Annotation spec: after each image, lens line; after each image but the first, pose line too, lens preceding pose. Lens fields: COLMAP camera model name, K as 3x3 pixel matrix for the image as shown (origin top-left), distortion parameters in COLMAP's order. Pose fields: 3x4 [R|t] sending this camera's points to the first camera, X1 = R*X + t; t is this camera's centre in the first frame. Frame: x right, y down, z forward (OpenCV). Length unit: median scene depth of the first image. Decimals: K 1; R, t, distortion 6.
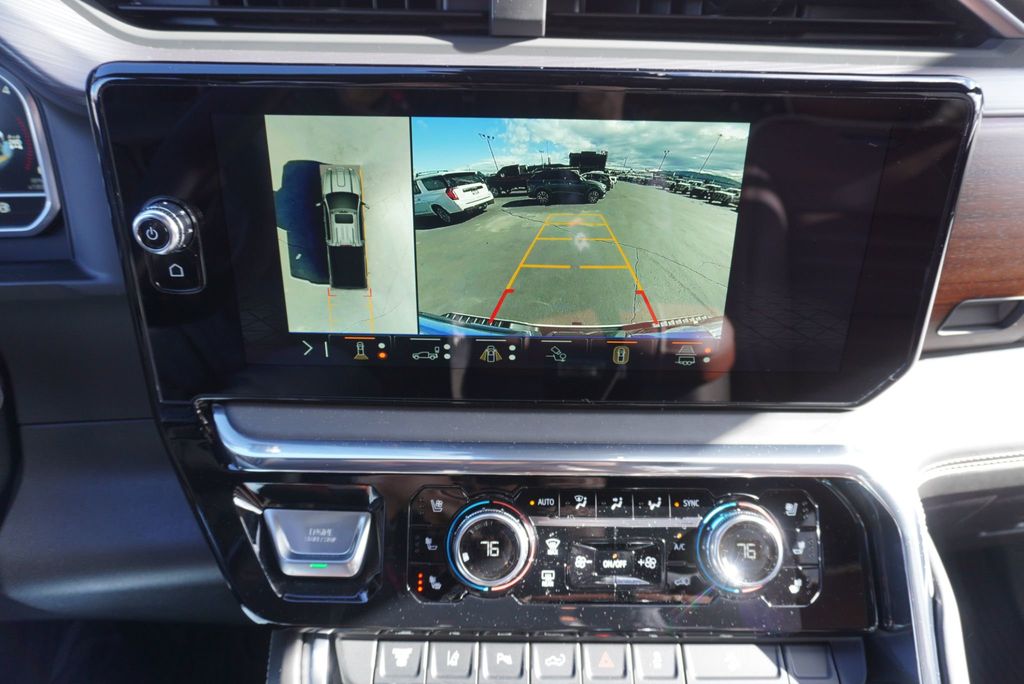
lens RADIAL K [[702.9, 0, 513.3], [0, 702.9, 345.3], [0, 0, 1]] dist [-0.024871, 0.030415]
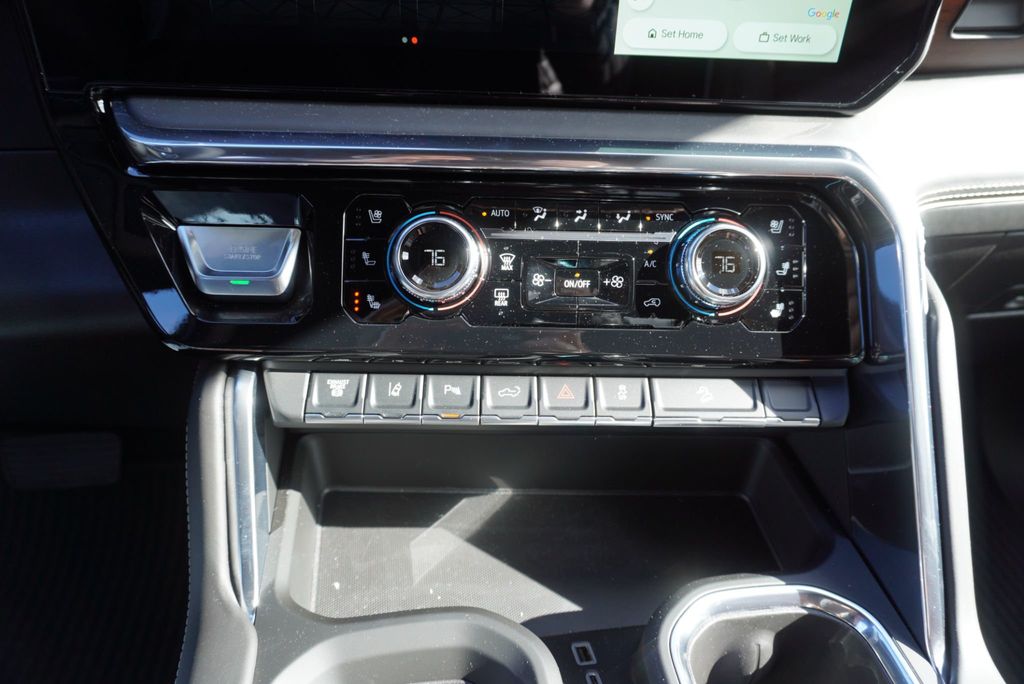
lens RADIAL K [[702.9, 0, 513.3], [0, 702.9, 347.8], [0, 0, 1]] dist [-0.024871, 0.030415]
pose [[0.999524, 0.005998, 0.030273, 0.037603], [-0.009104, 0.994587, 0.103503, 0.302077], [-0.029489, -0.103730, 0.994168, 0.110248]]
